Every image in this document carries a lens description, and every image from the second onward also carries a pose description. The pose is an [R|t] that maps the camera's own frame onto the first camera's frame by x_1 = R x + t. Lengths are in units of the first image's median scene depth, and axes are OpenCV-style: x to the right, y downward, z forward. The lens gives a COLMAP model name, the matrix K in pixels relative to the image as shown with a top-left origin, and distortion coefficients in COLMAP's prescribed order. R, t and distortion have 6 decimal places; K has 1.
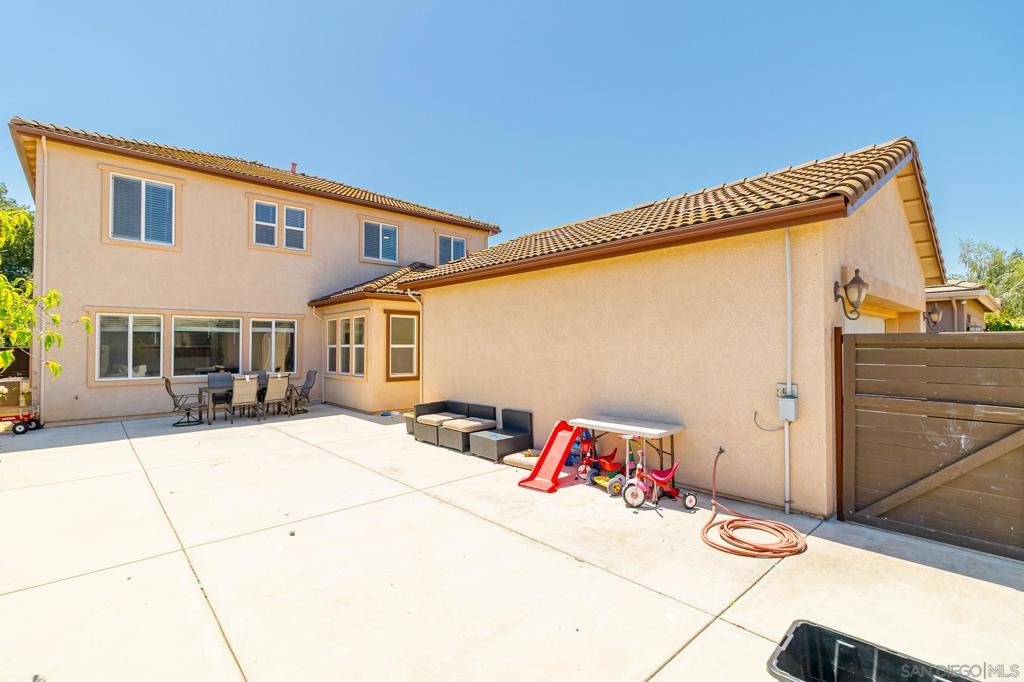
lens RADIAL K [[470.9, 0, 512.7], [0, 470.9, 340.1], [0, 0, 1]] dist [-0.001660, 0.000244]
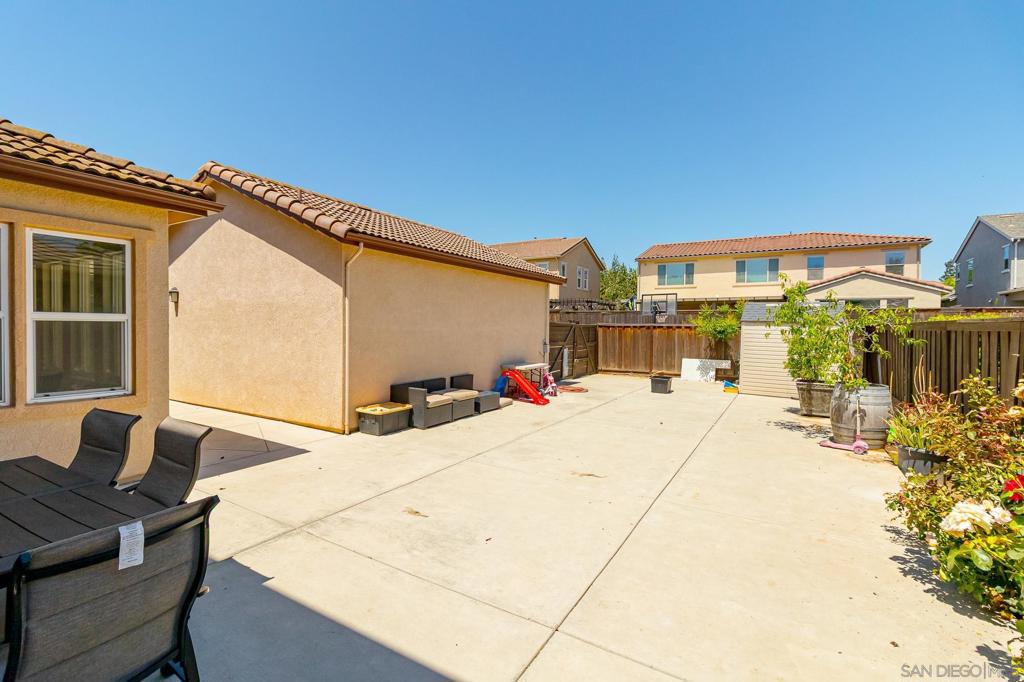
lens RADIAL K [[470.9, 0, 507.7], [0, 470.9, 335.3], [0, 0, 1]] dist [-0.001660, 0.000244]
pose [[-0.307456, -0.015063, 0.951443, -1.168226], [-0.025066, 0.999656, 0.007726, 0.027808], [-0.951232, -0.021474, -0.307728, 1.209726]]
